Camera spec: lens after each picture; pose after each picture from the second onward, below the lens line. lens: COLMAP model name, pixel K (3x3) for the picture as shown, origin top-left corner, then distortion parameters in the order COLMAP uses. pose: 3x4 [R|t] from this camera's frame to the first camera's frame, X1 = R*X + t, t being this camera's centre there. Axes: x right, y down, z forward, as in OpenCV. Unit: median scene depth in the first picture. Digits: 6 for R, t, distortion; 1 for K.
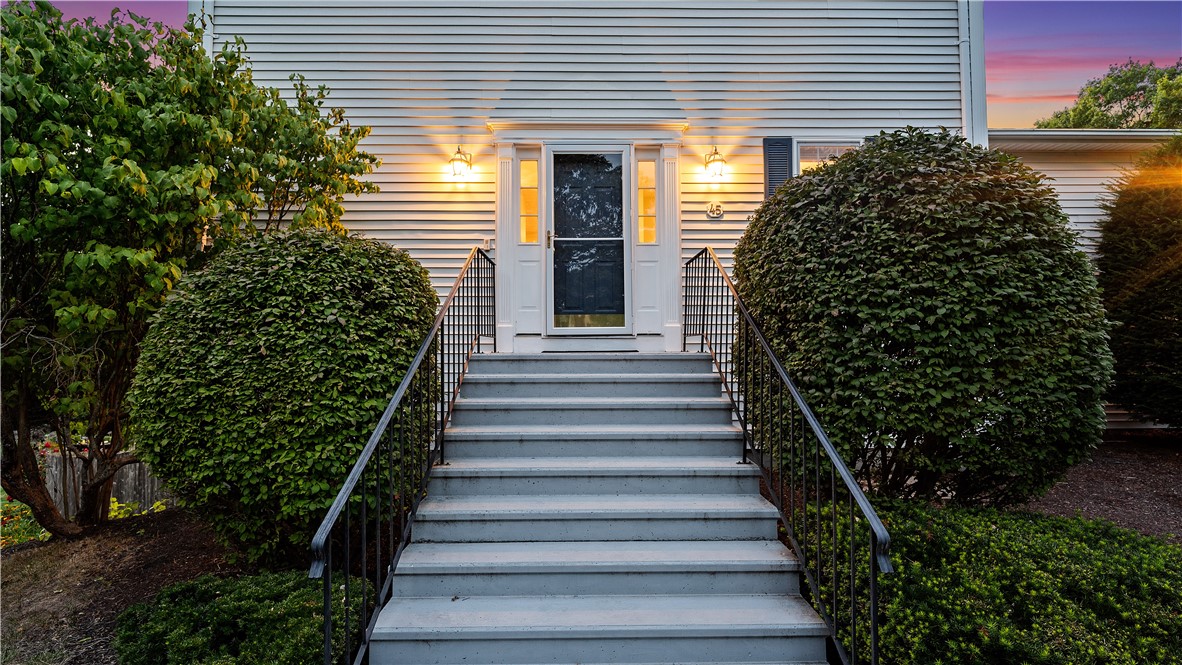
lens RADIAL K [[567.4, 0, 592.5], [0, 567.4, 343.7], [0, 0, 1]] dist [-0.000929, -0.003117]
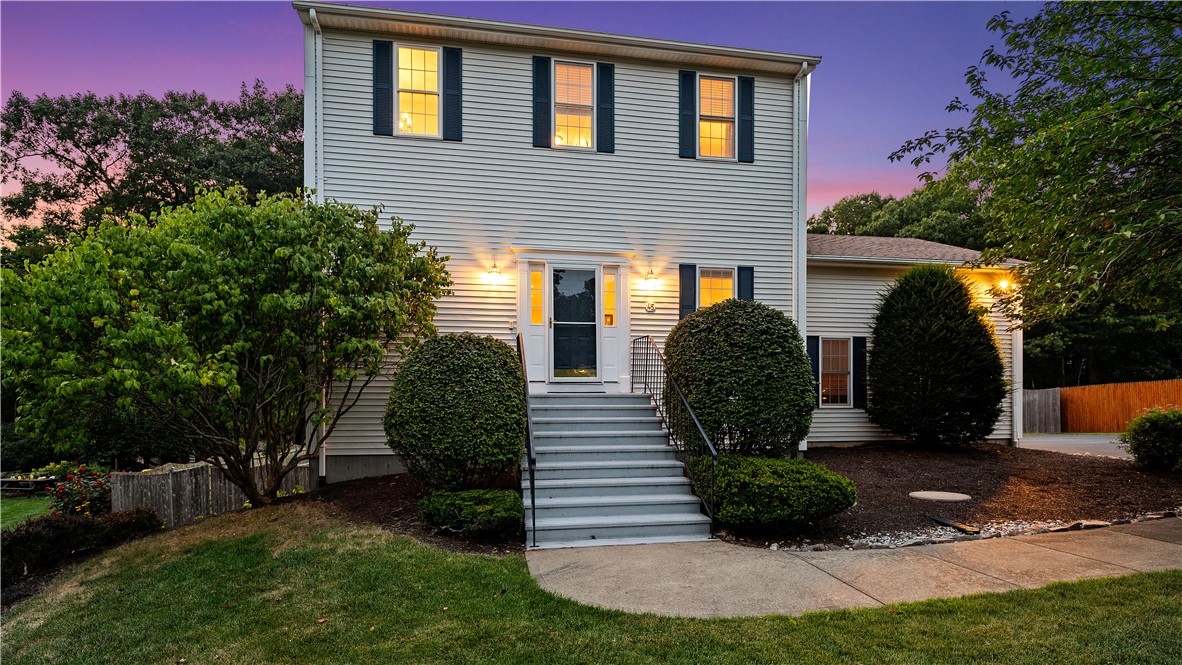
lens RADIAL K [[567.4, 0, 598.3], [0, 567.4, 404.1], [0, 0, 1]] dist [-0.000929, -0.003117]
pose [[0.987946, 0.002057, 0.154783, -0.215683], [-0.008154, 0.999215, 0.038763, -0.017843], [-0.154582, -0.039557, 0.987188, -0.703570]]
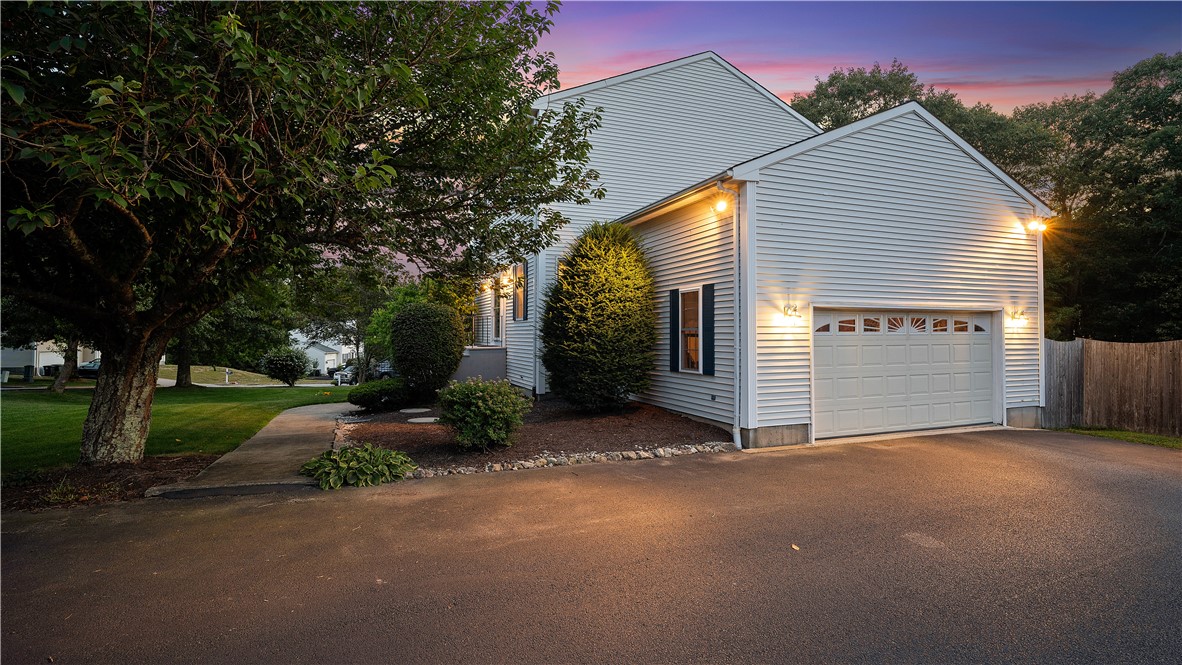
lens RADIAL K [[567.4, 0, 587.5], [0, 567.4, 324.0], [0, 0, 1]] dist [-0.000929, -0.003117]
pose [[0.376202, -0.013673, -0.926437, 3.235057], [0.024624, 0.999685, -0.004755, -0.082532], [0.926210, -0.021024, 0.376420, 0.362904]]
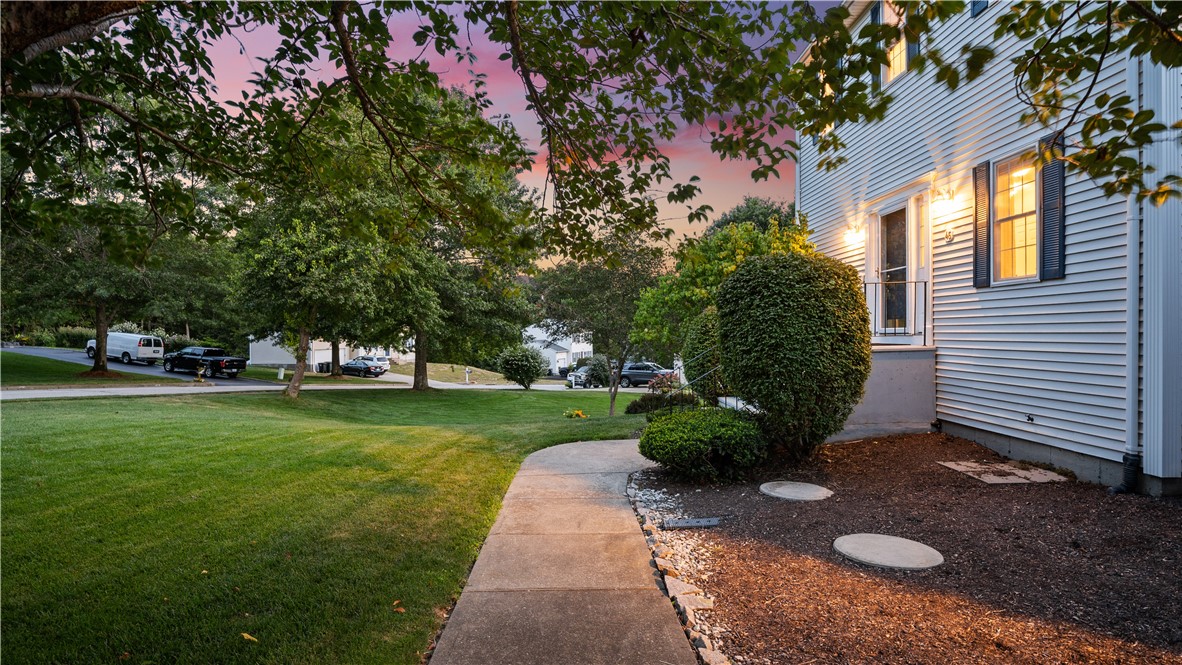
lens RADIAL K [[567.4, 0, 586.1], [0, 567.4, 335.6], [0, 0, 1]] dist [-0.000929, -0.003117]
pose [[0.015109, 0.006231, -0.999866, 1.691873], [0.033316, 0.999422, 0.006731, -0.052761], [0.999331, -0.033413, 0.014893, 0.178203]]
